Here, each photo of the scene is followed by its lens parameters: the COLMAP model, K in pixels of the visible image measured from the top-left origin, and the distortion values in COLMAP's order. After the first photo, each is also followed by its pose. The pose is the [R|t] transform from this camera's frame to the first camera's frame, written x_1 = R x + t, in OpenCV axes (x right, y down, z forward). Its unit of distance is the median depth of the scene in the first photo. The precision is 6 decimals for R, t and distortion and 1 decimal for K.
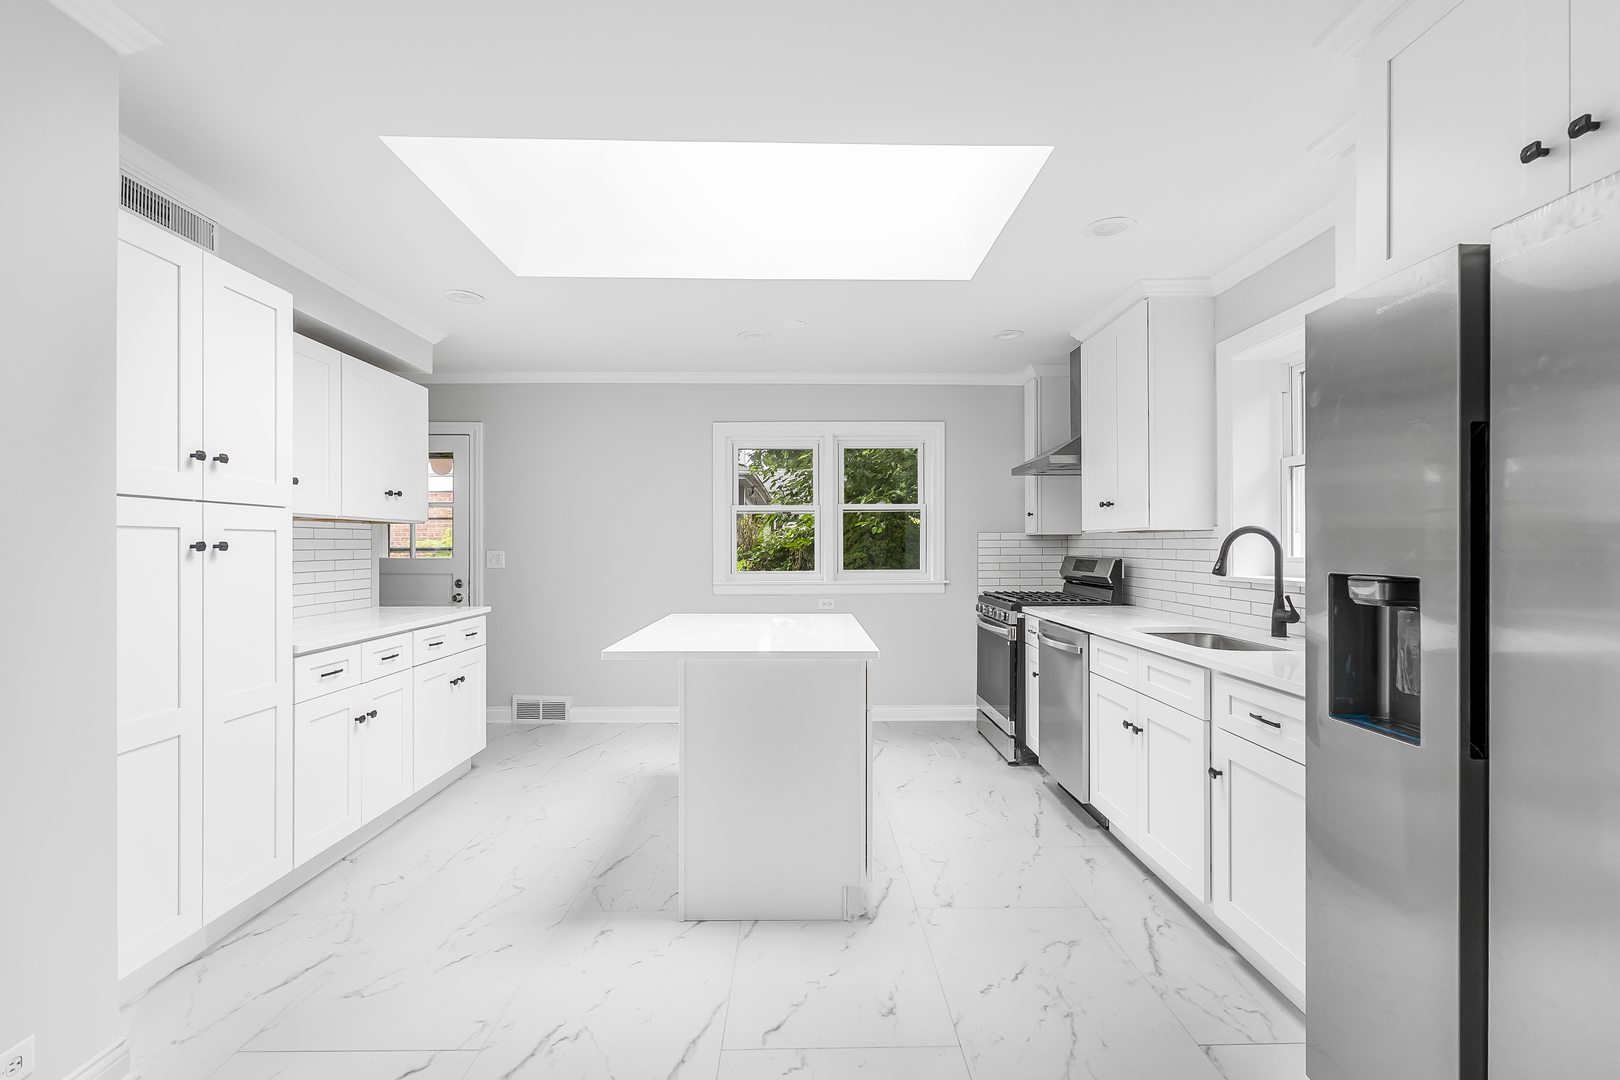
lens RADIAL K [[728.9, 0, 810.6], [0, 728.9, 547.5], [0, 0, 1]] dist [-0.000841, -0.000274]
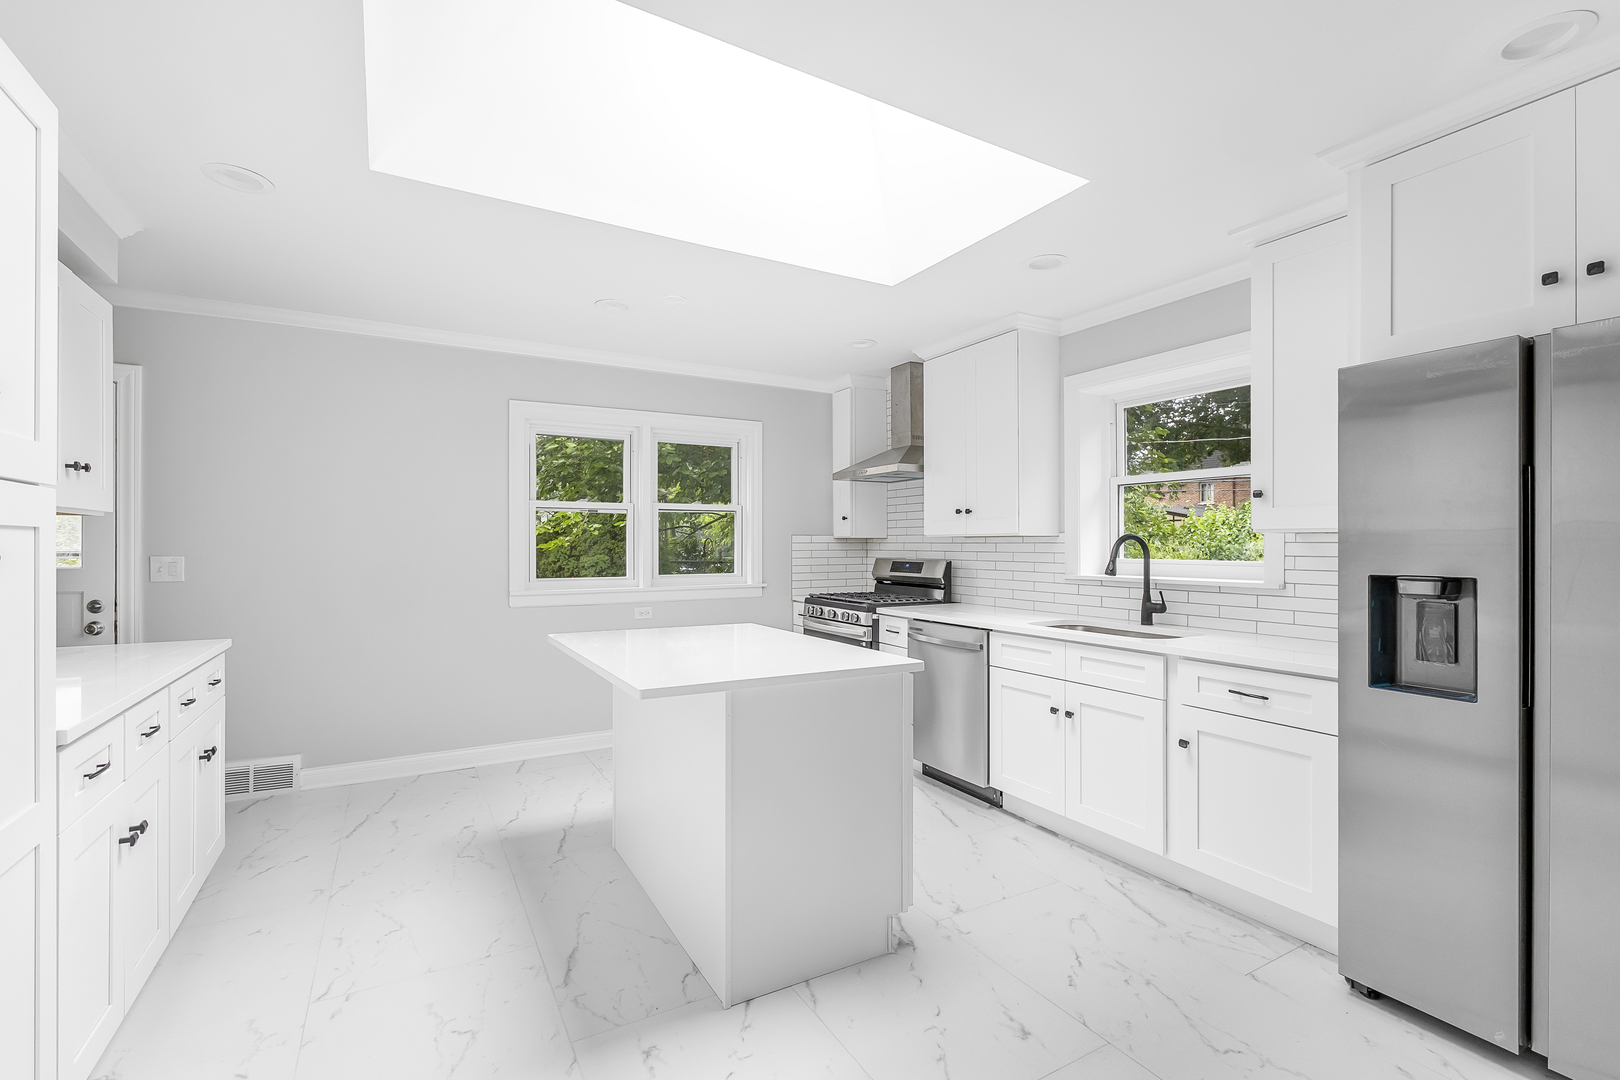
lens RADIAL K [[726.9, 0, 814.7], [0, 726.9, 547.4], [0, 0, 1]] dist [-0.001241, 0.000034]
pose [[0.874420, -0.000265, 0.485169, -0.289631], [0.000250, 1.000000, 0.000094, -0.005019], [-0.485169, 0.000039, 0.874420, 0.137935]]
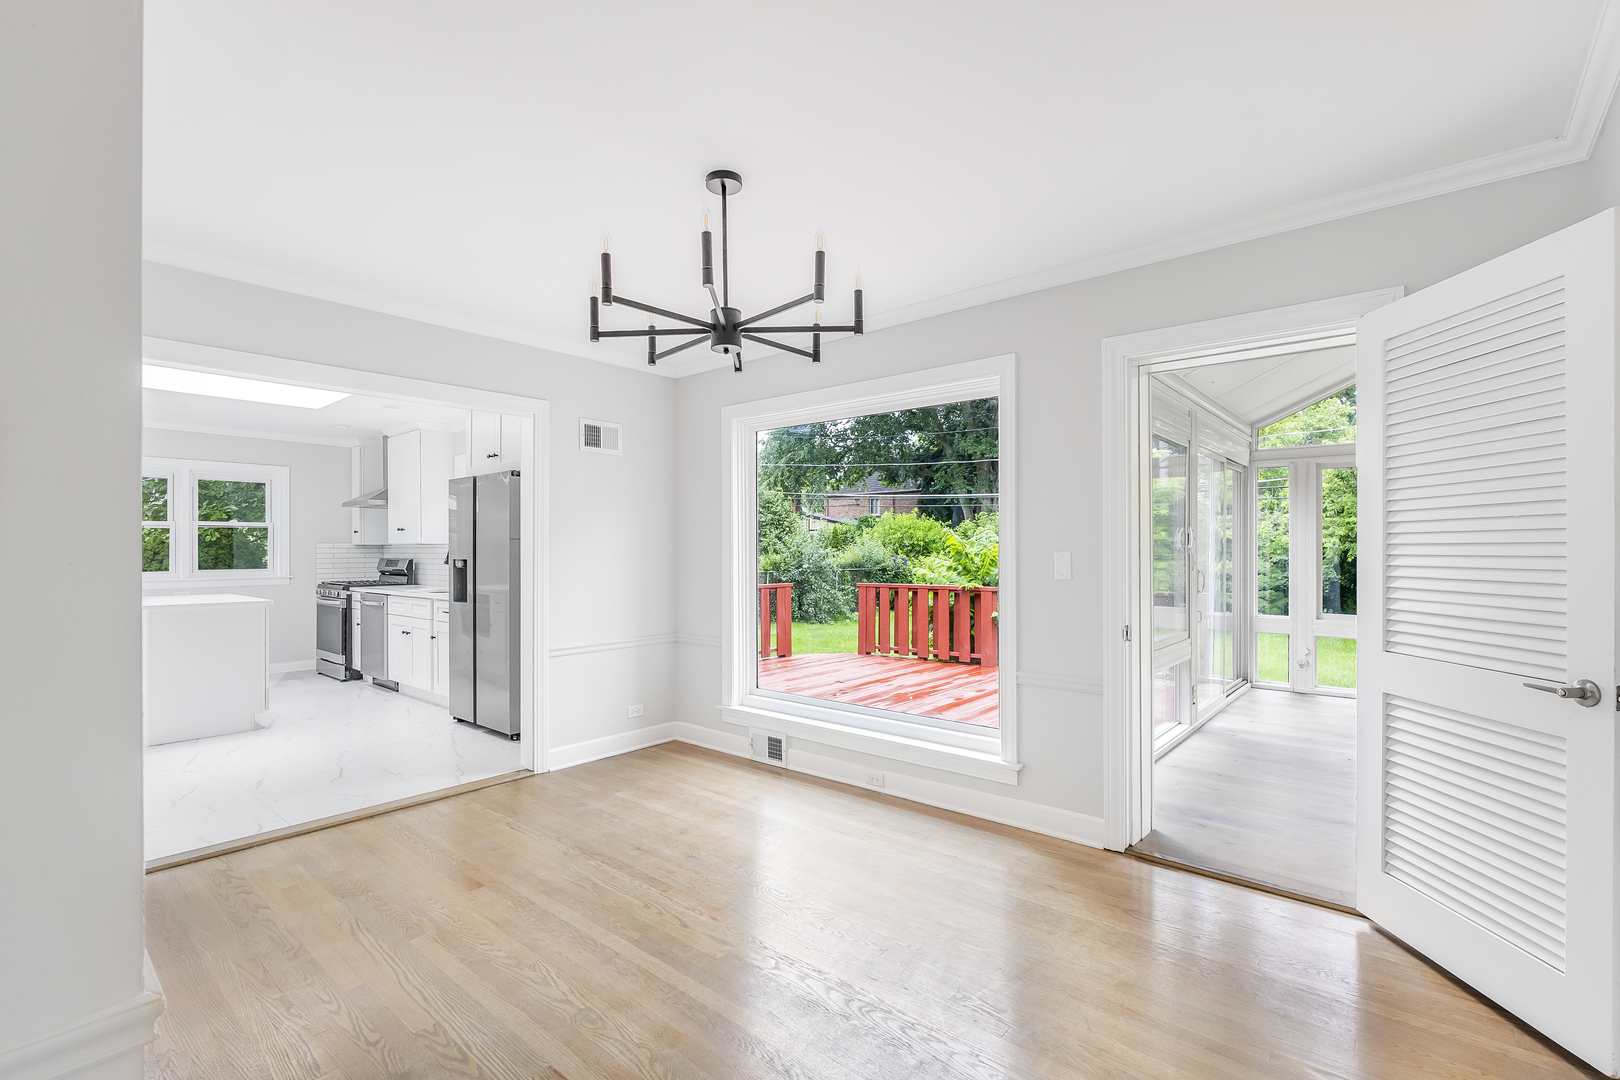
lens RADIAL K [[726.9, 0, 814.7], [0, 726.9, 547.4], [0, 0, 1]] dist [-0.001241, 0.000034]
pose [[0.658706, 0.003577, 0.752392, -0.273259], [0.003755, 0.999961, -0.008042, 0.005159], [-0.752391, 0.008122, 0.658667, -0.939765]]
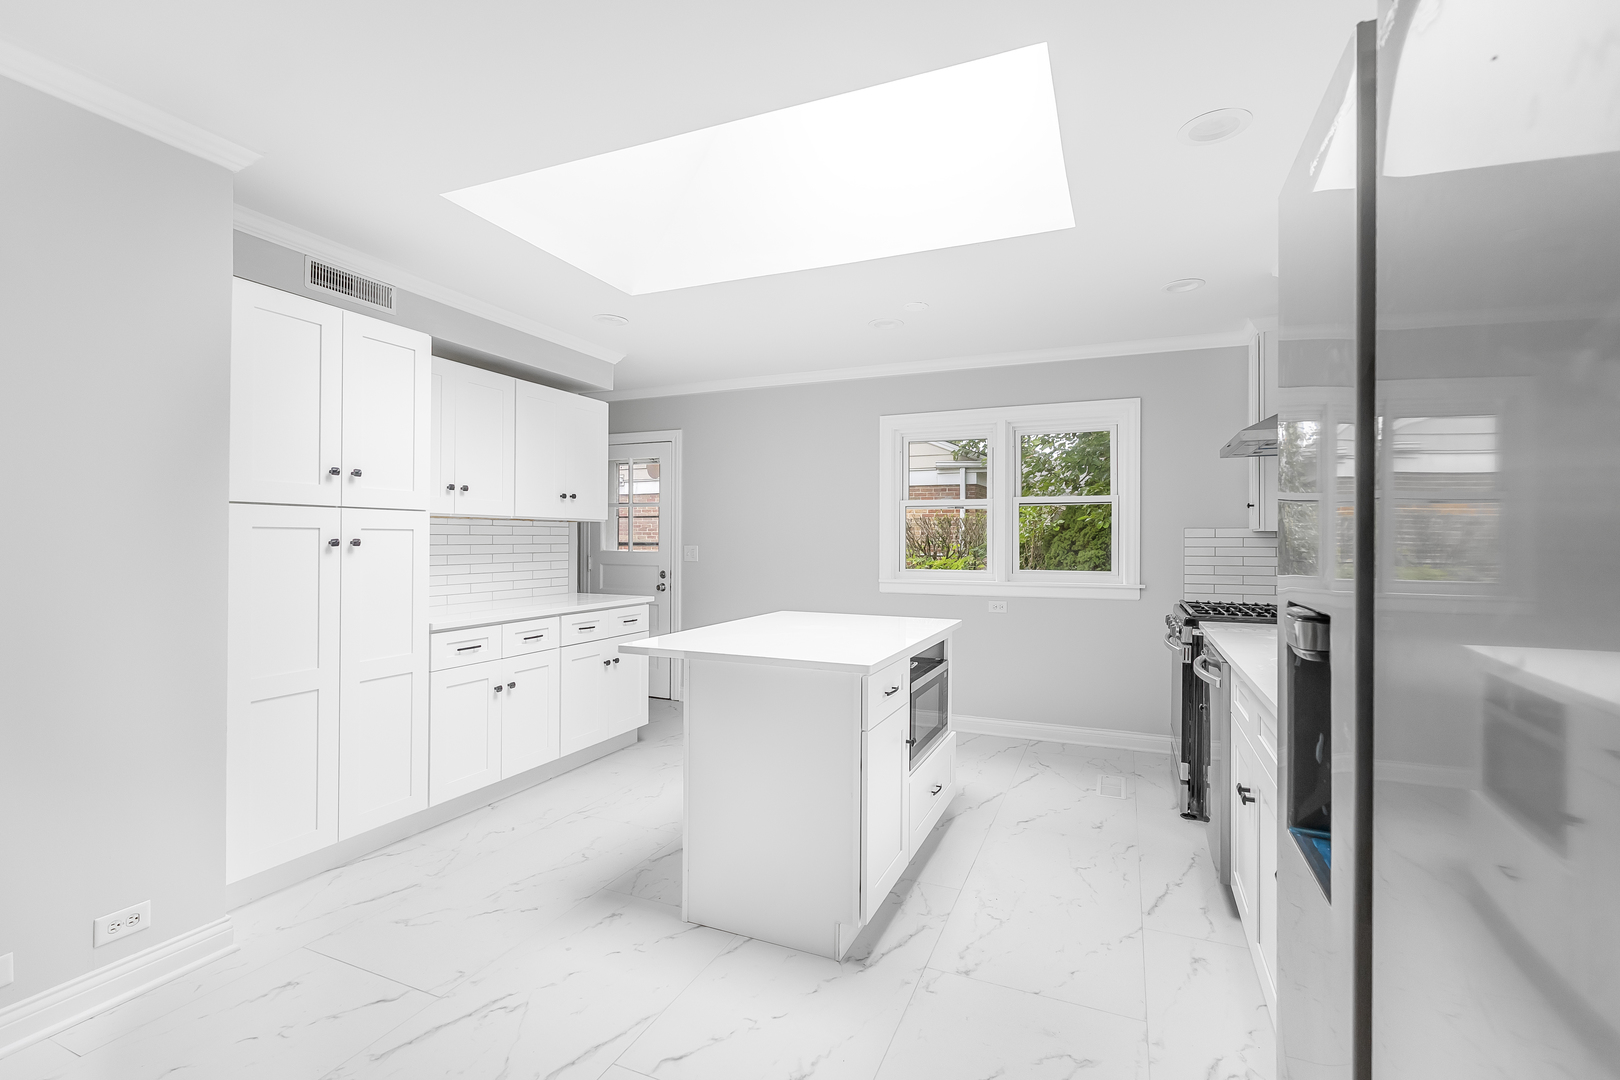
lens RADIAL K [[721.0, 0, 809.6], [0, 721.0, 537.1], [0, 0, 1]] dist [-0.002427, 0.000073]
pose [[0.910940, 0.003652, -0.412522, 0.226666], [-0.006103, 0.999971, -0.004623, -0.005432], [0.412493, 0.006728, 0.910936, 0.100114]]
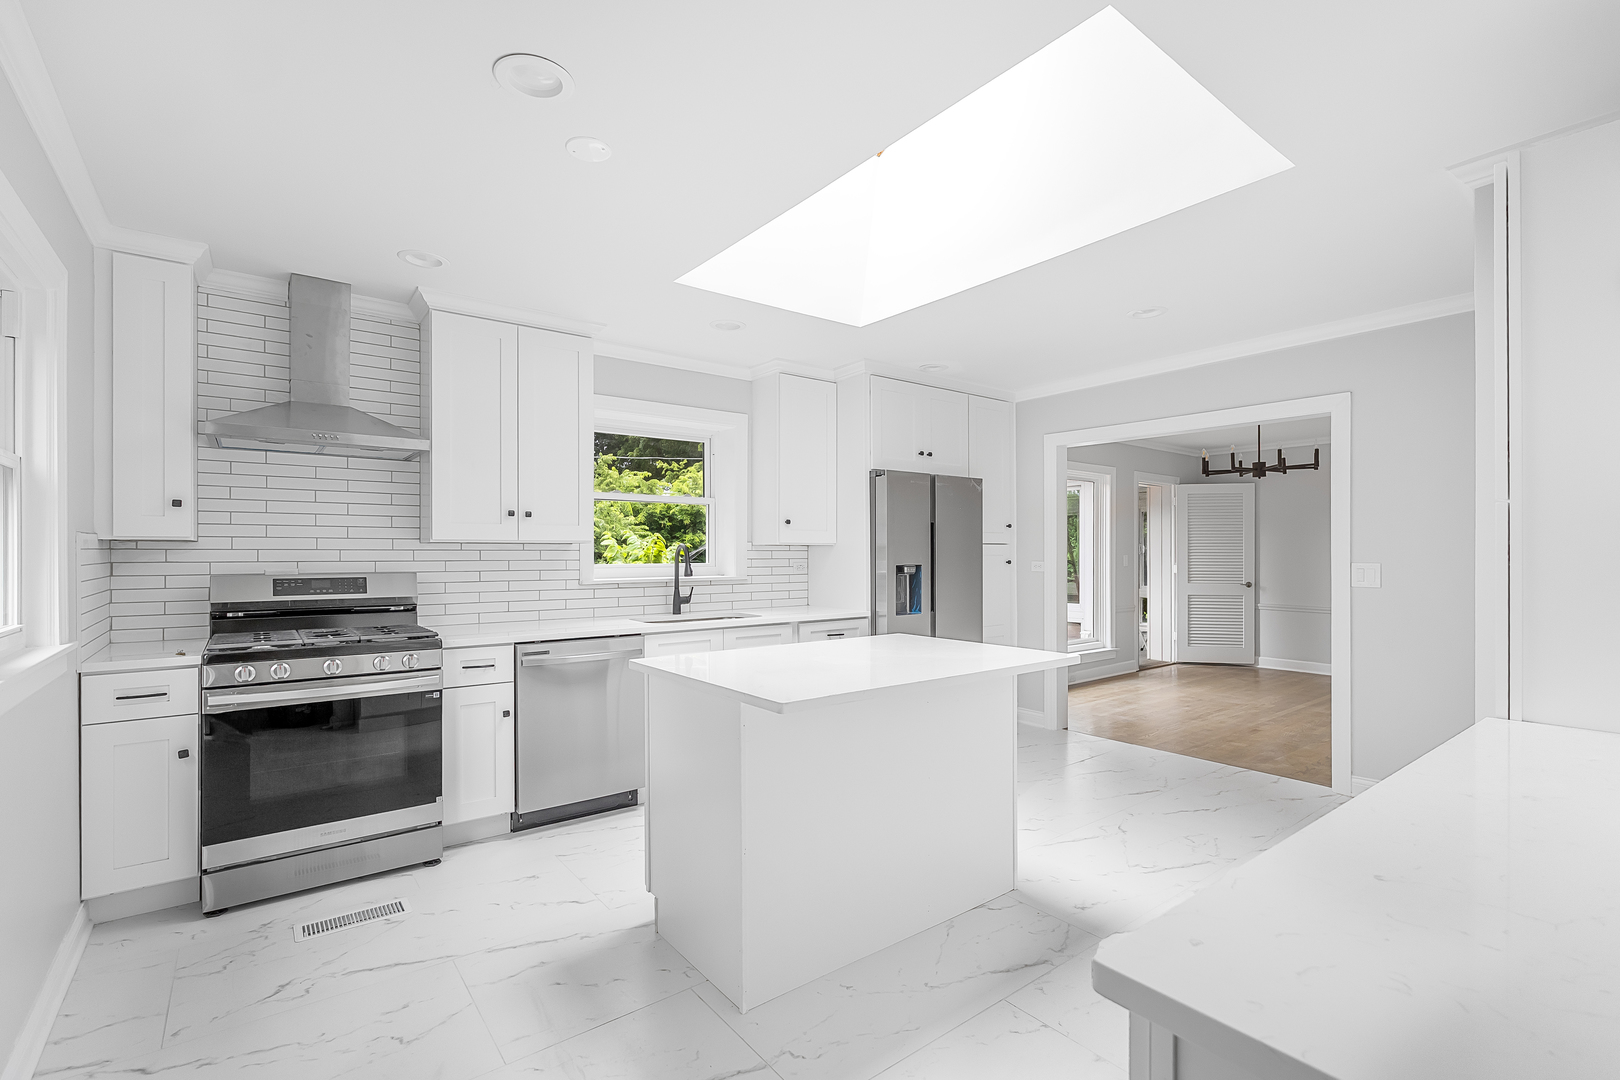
lens RADIAL K [[726.9, 0, 814.7], [0, 726.9, 547.4], [0, 0, 1]] dist [-0.001241, 0.000034]
pose [[-0.603176, 0.008270, 0.797565, -0.530004], [0.004794, 0.999966, -0.006743, -0.006672], [-0.797593, -0.000244, -0.603195, 1.143712]]
